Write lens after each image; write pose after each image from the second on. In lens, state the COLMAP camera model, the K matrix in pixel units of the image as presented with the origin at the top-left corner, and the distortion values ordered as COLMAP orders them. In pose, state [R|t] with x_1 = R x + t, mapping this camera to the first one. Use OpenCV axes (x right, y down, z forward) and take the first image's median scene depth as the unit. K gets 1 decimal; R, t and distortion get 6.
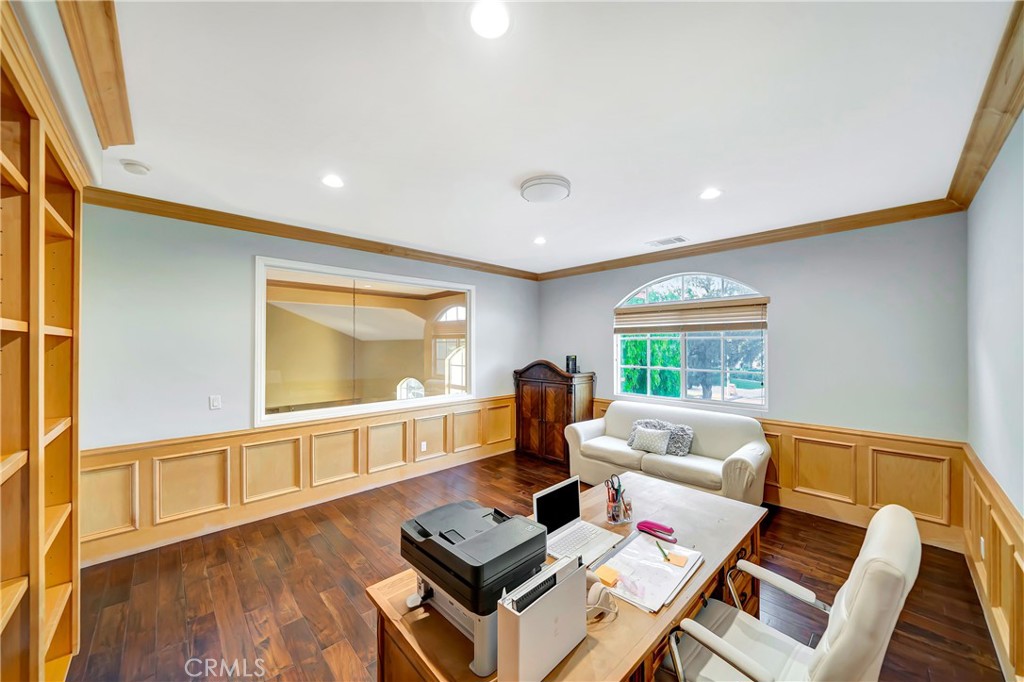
lens RADIAL K [[365.8, 0, 517.9], [0, 365.8, 345.7], [0, 0, 1]] dist [-0.009608, 0.000570]
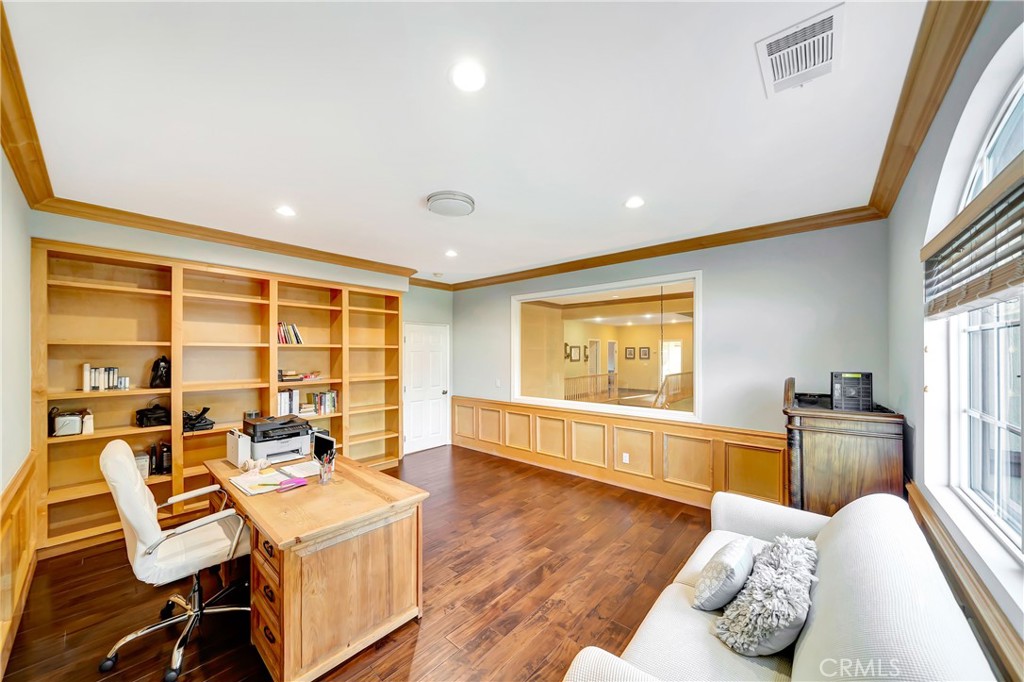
lens RADIAL K [[365.8, 0, 516.9], [0, 365.8, 347.4], [0, 0, 1]] dist [-0.009608, 0.000570]
pose [[0.096914, -0.010125, -0.995241, 0.822185], [0.002202, 0.999948, -0.009959, -0.001561], [0.995290, -0.001226, 0.096931, 0.782645]]
